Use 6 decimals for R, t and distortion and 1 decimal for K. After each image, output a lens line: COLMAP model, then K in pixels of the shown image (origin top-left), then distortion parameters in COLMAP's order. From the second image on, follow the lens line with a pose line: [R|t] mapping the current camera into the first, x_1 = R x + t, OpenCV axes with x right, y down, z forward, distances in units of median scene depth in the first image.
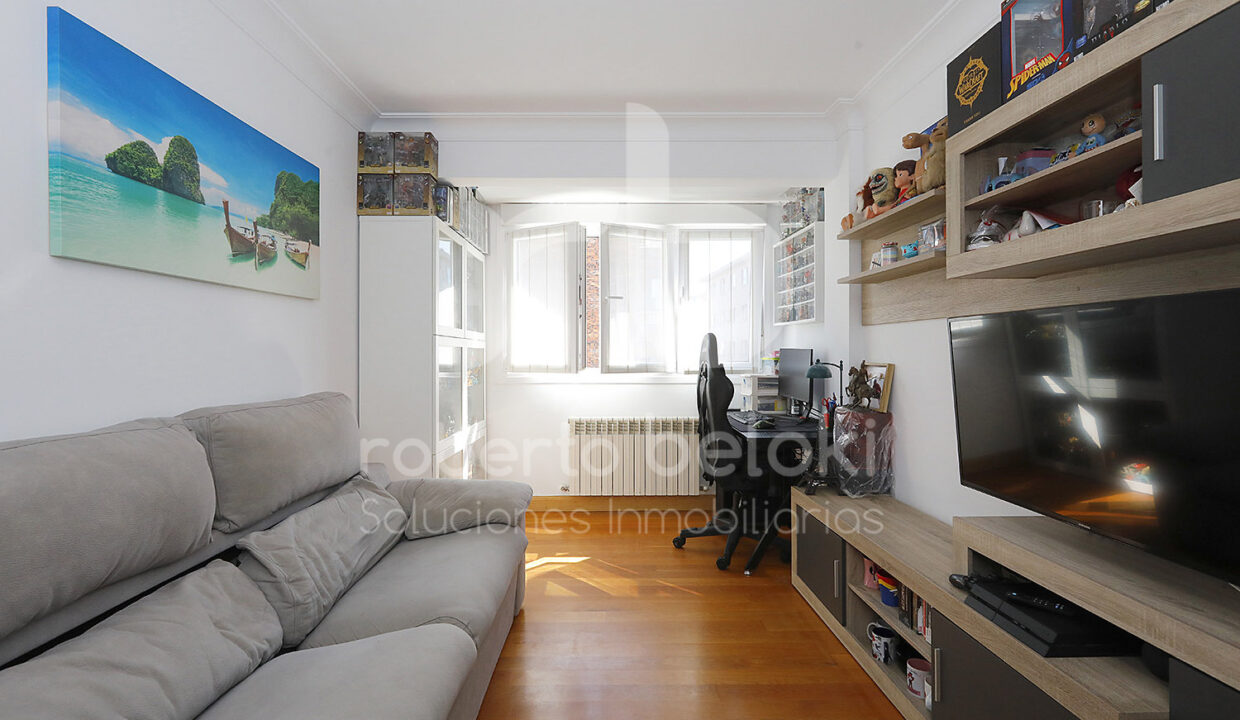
lens RADIAL K [[554.8, 0, 620.3], [0, 554.8, 355.0], [0, 0, 1]] dist [0.003120, 0.003677]
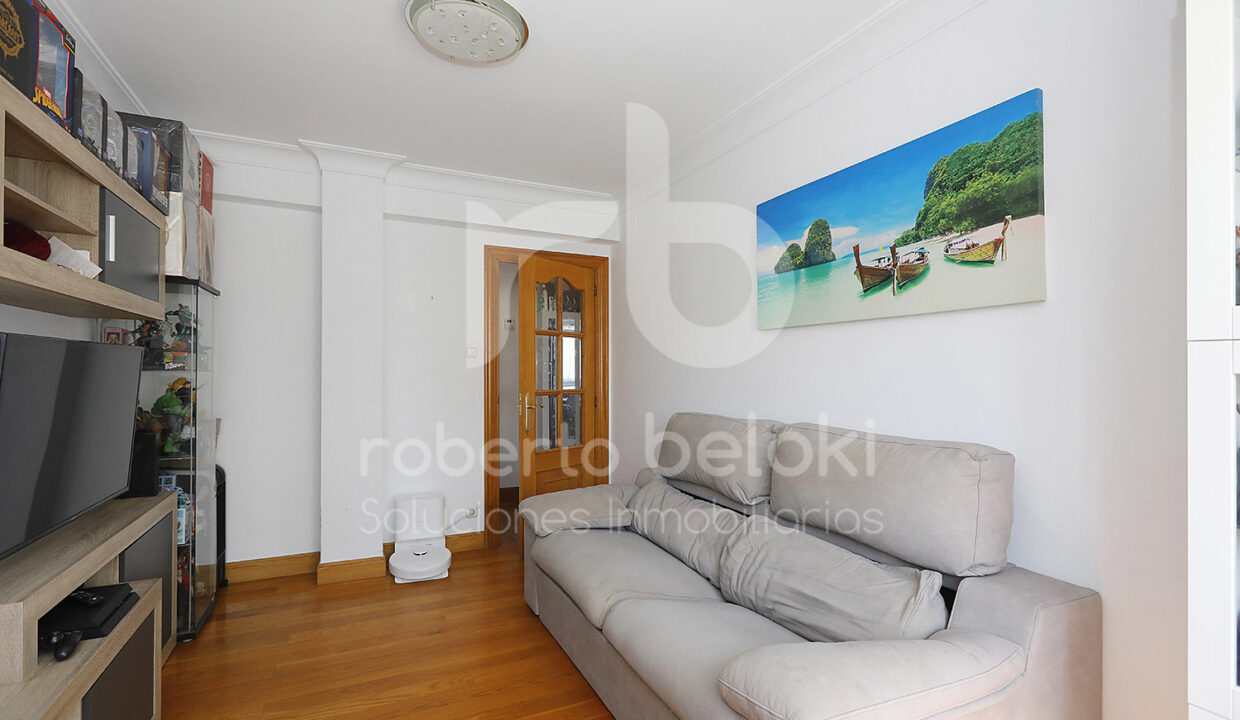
lens RADIAL K [[554.8, 0, 618.2], [0, 554.8, 363.0], [0, 0, 1]] dist [0.003120, 0.003677]
pose [[-0.908950, -0.005370, -0.416870, 0.181018], [-0.002047, 0.999962, -0.008418, -0.030019], [0.416900, -0.006798, -0.908927, 1.763445]]
